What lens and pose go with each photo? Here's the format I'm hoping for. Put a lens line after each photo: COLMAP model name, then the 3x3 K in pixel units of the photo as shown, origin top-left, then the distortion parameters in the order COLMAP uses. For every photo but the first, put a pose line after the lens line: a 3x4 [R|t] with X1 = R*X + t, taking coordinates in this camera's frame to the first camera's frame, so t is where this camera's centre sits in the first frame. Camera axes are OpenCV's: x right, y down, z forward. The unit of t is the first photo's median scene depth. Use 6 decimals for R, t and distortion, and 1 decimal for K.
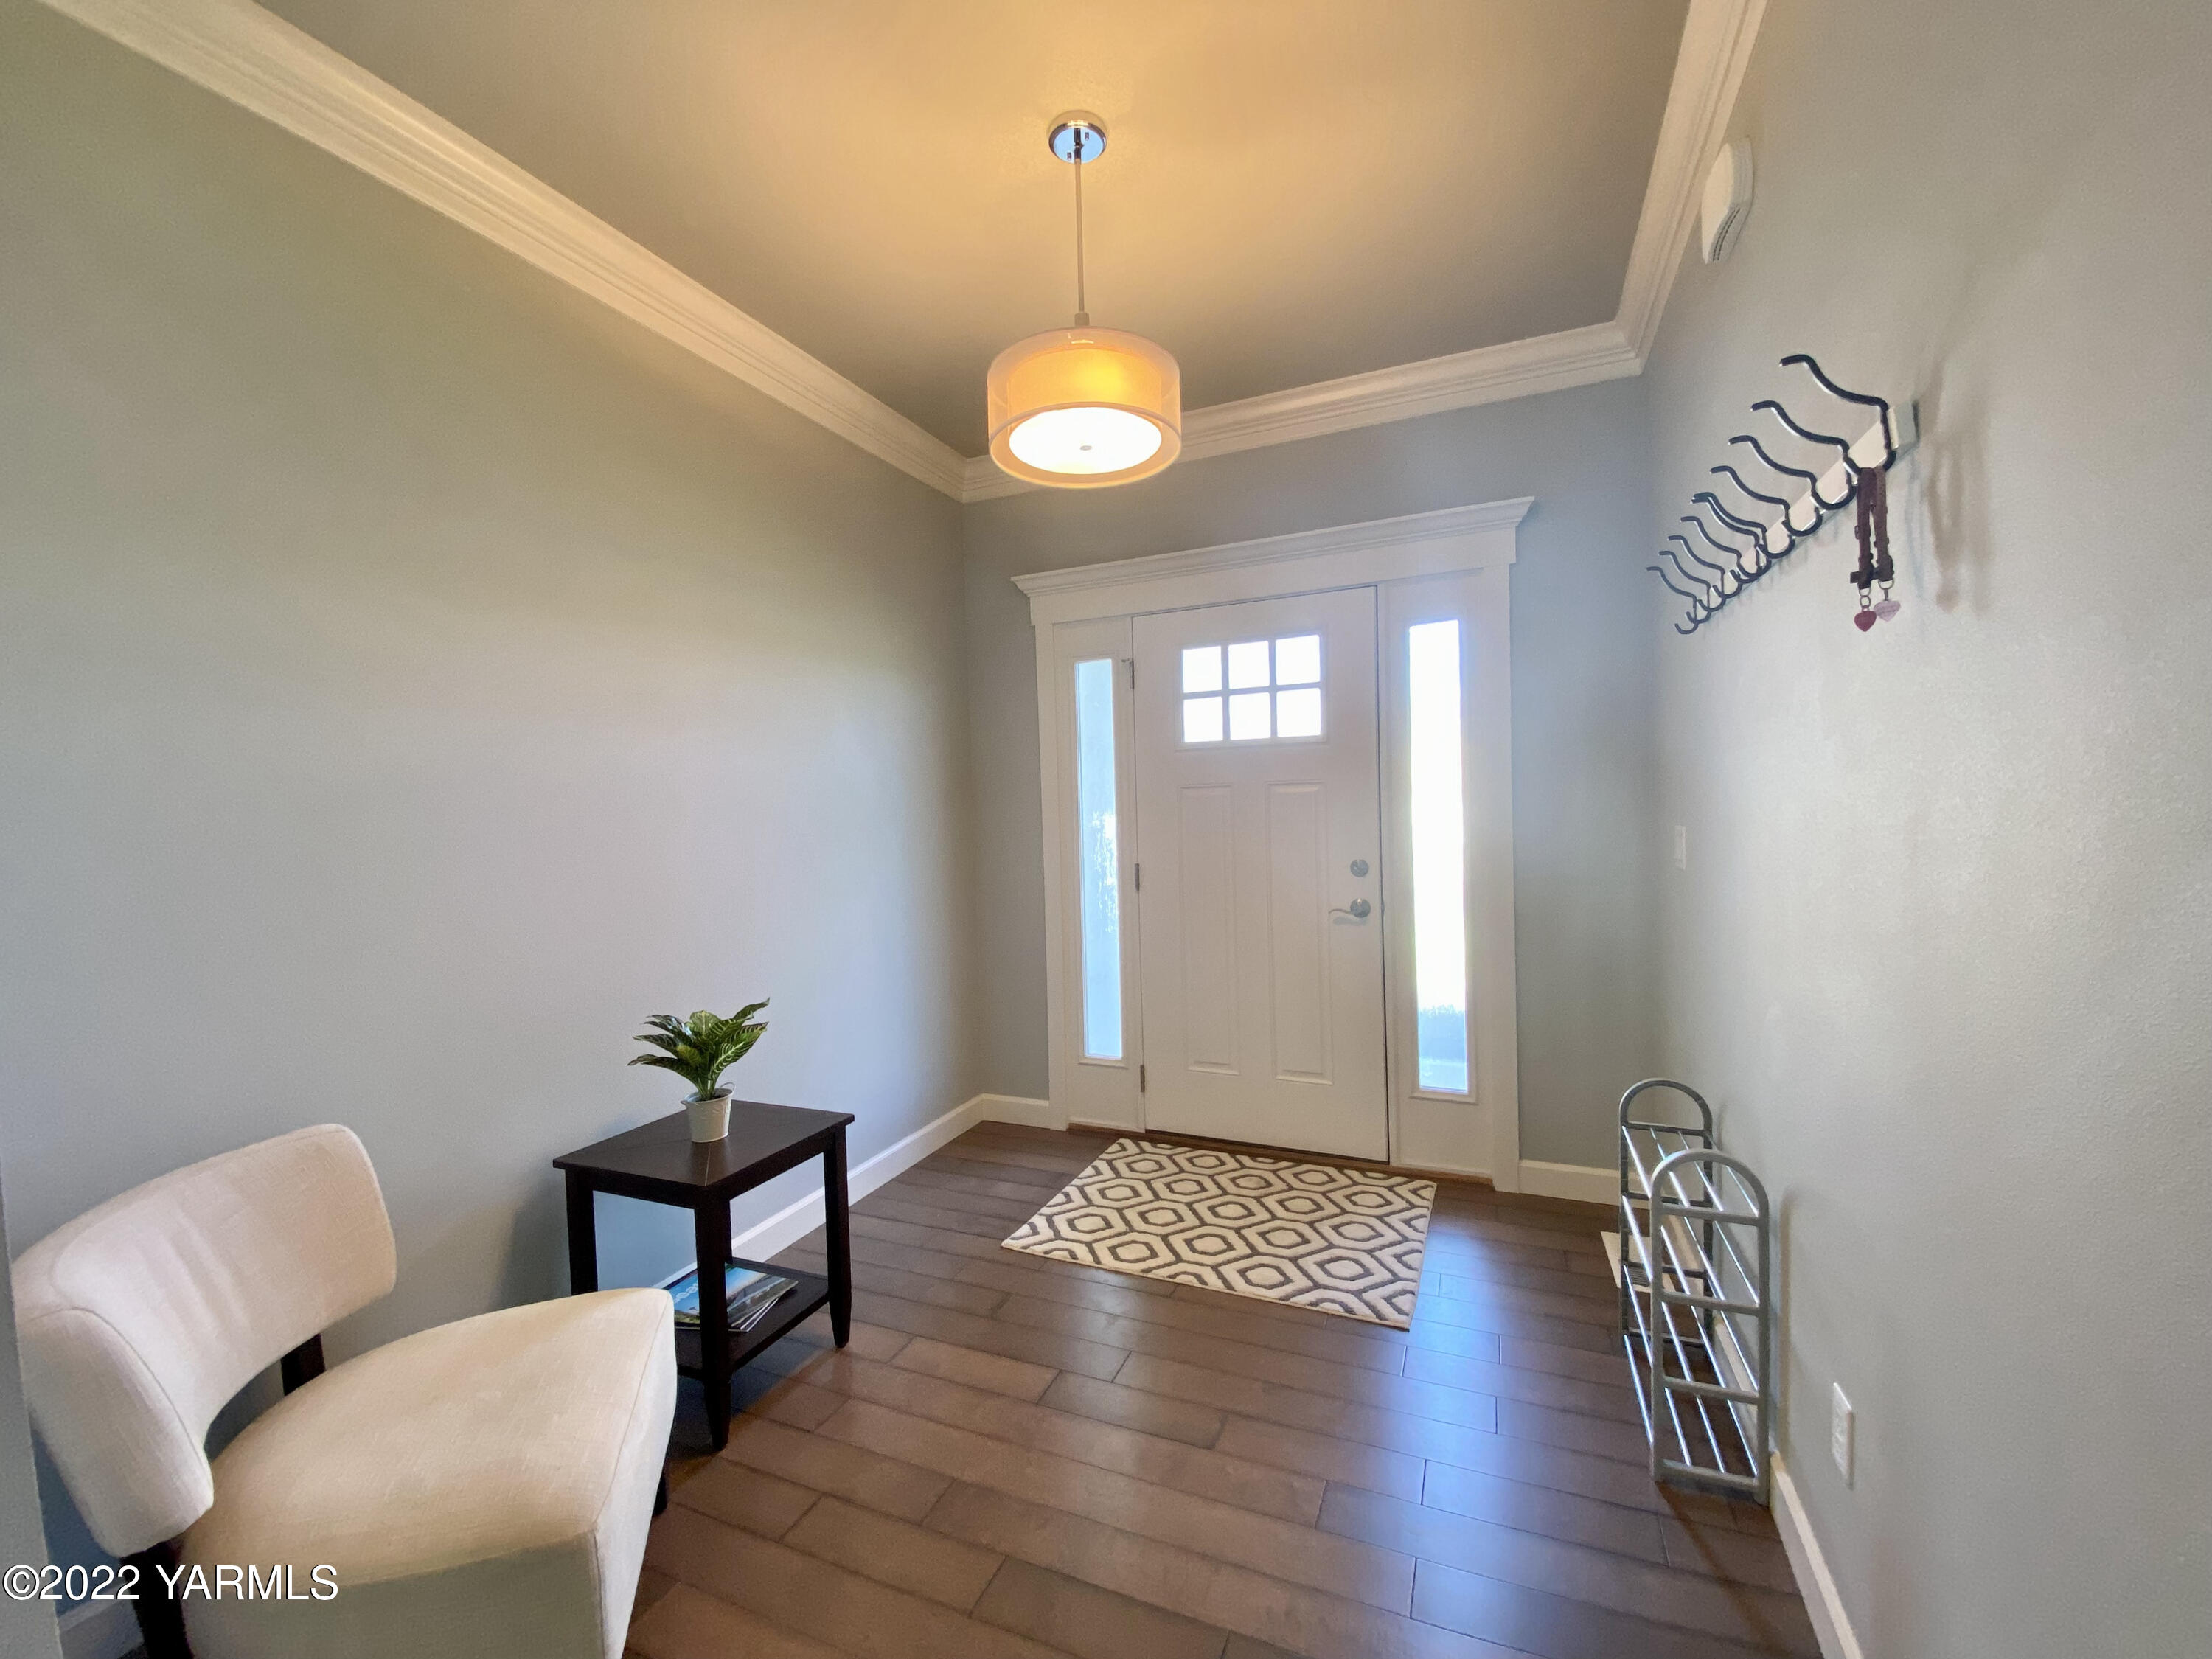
lens RADIAL K [[895.4, 0, 1088.8], [0, 895.4, 828.9], [0, 0, 1]] dist [0.032348, -0.019427]
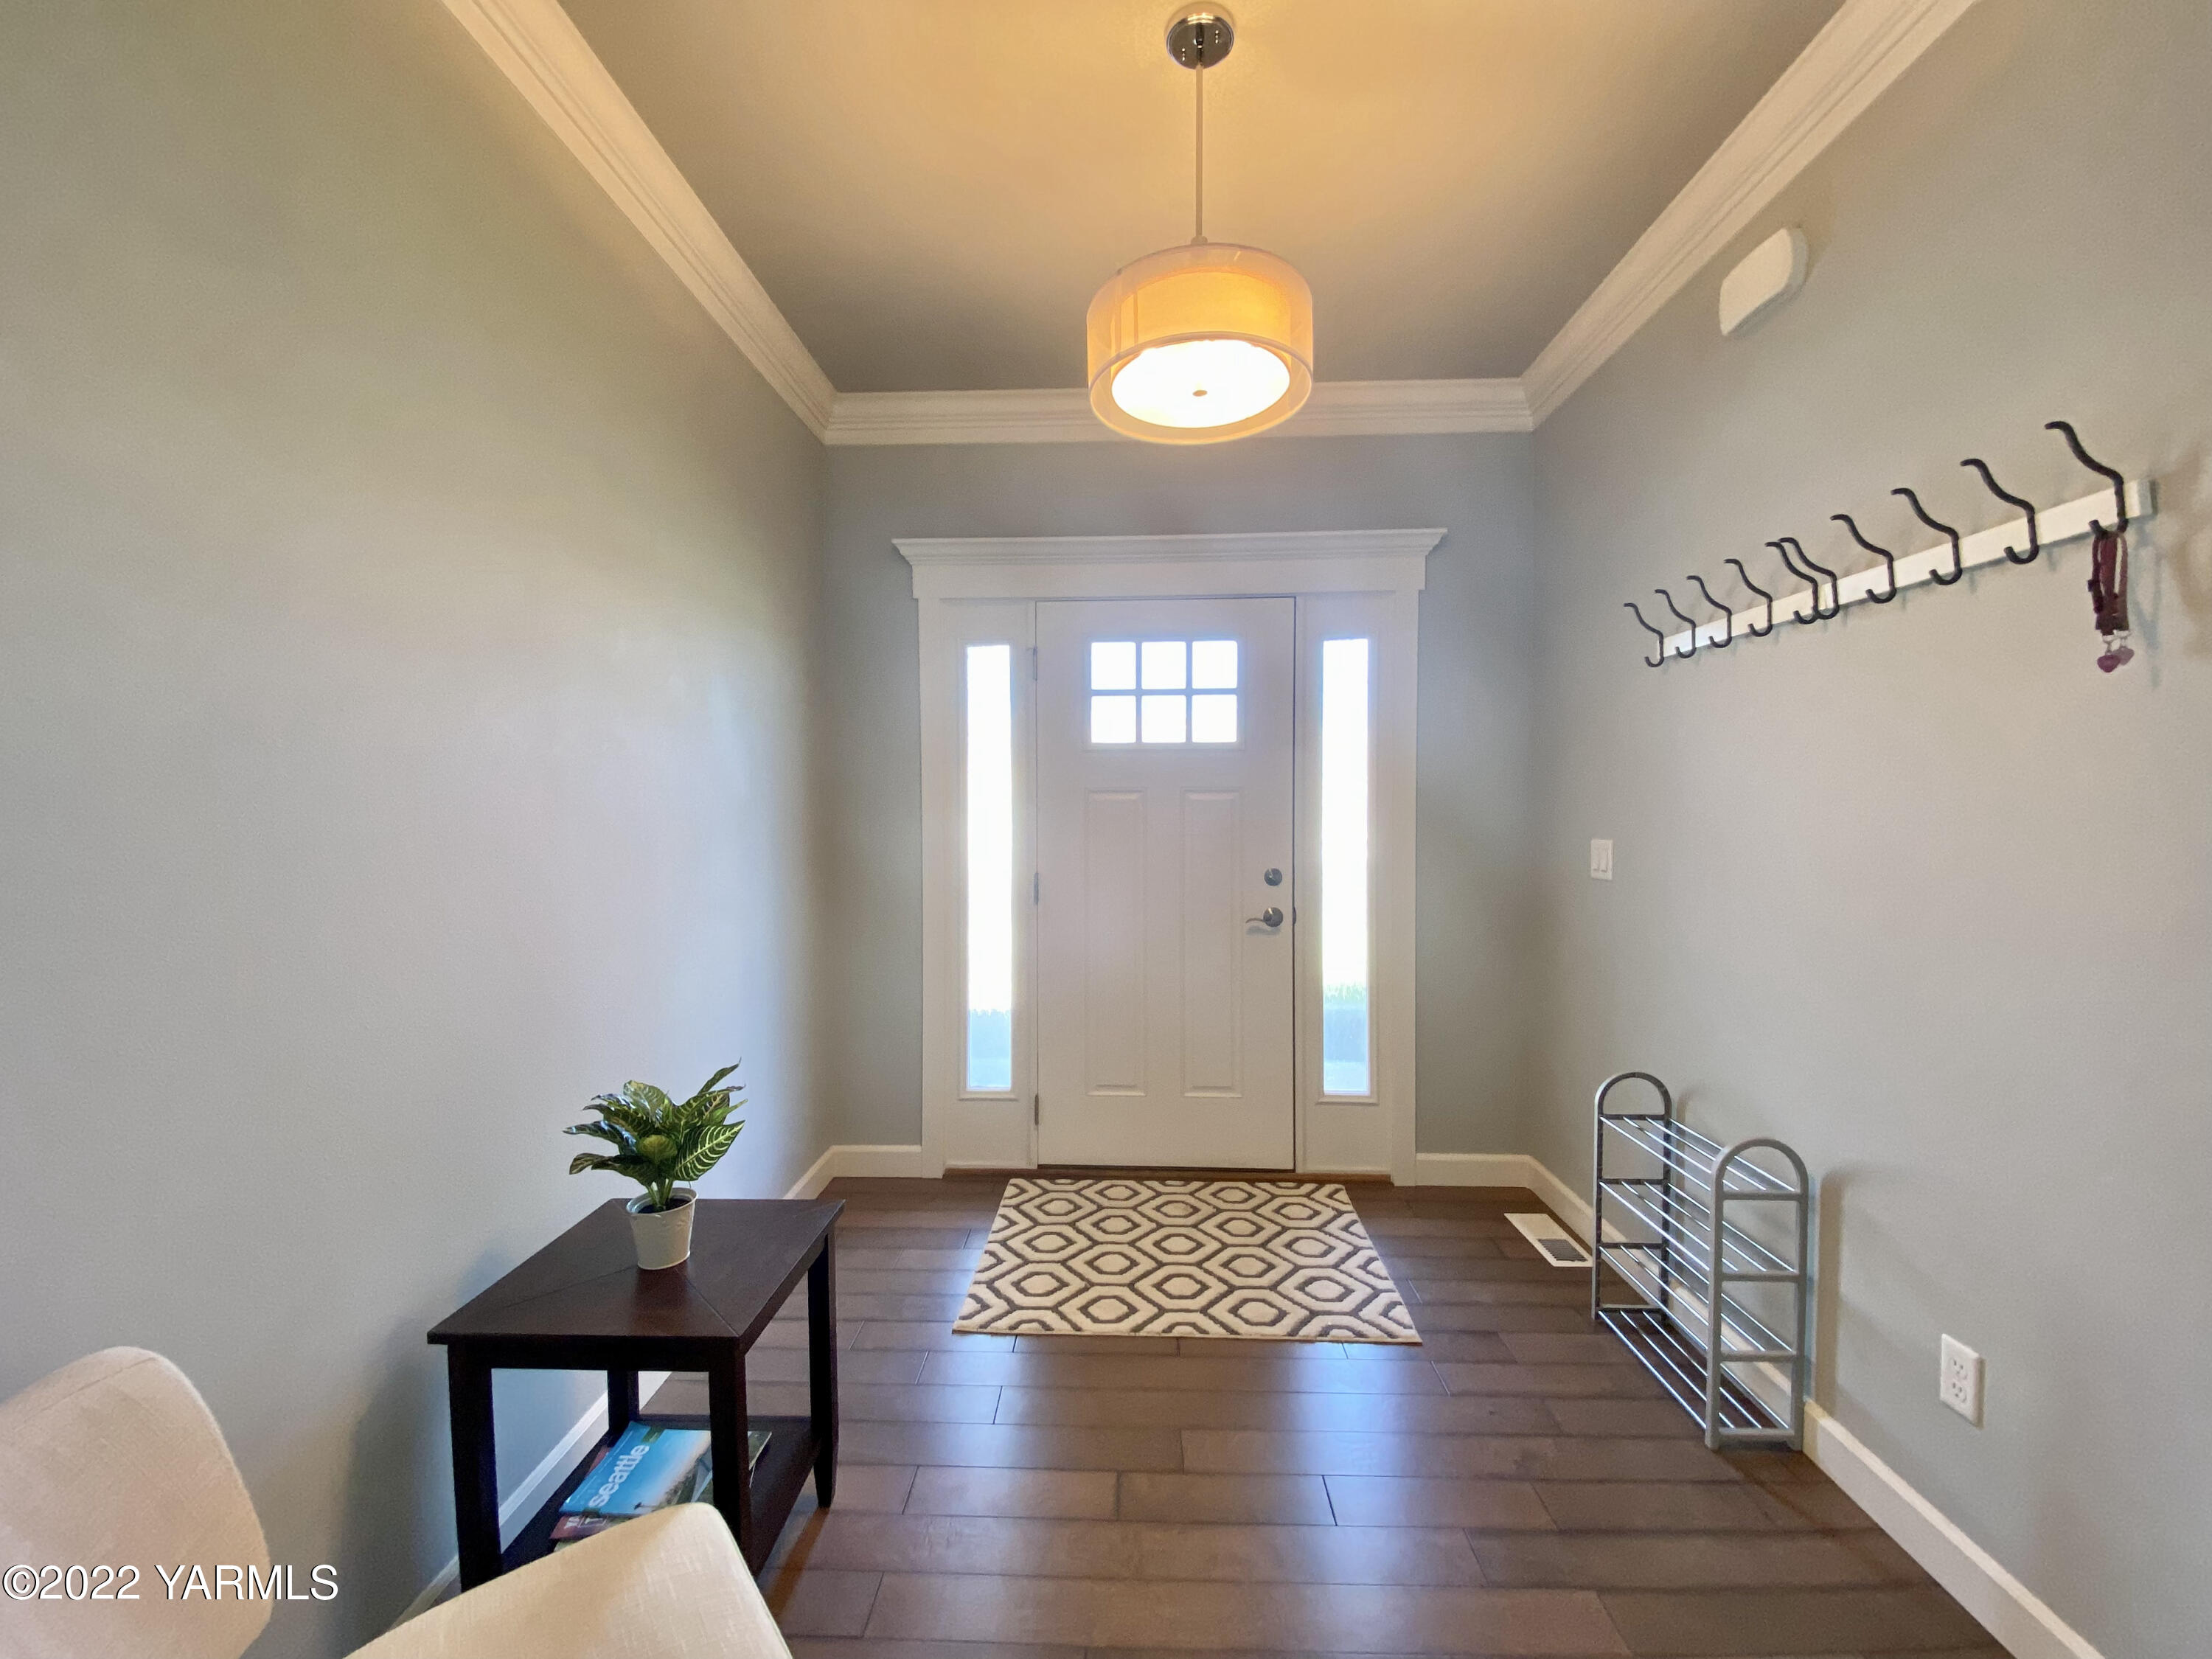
lens RADIAL K [[907.8, 0, 1120.9], [0, 907.8, 828.1], [0, 0, 1]] dist [0.045260, -0.028081]
pose [[0.930874, 0.017287, 0.364931, -0.237595], [-0.014465, 0.999841, -0.010465, 0.002030], [-0.365053, 0.004463, 0.930976, 0.126203]]
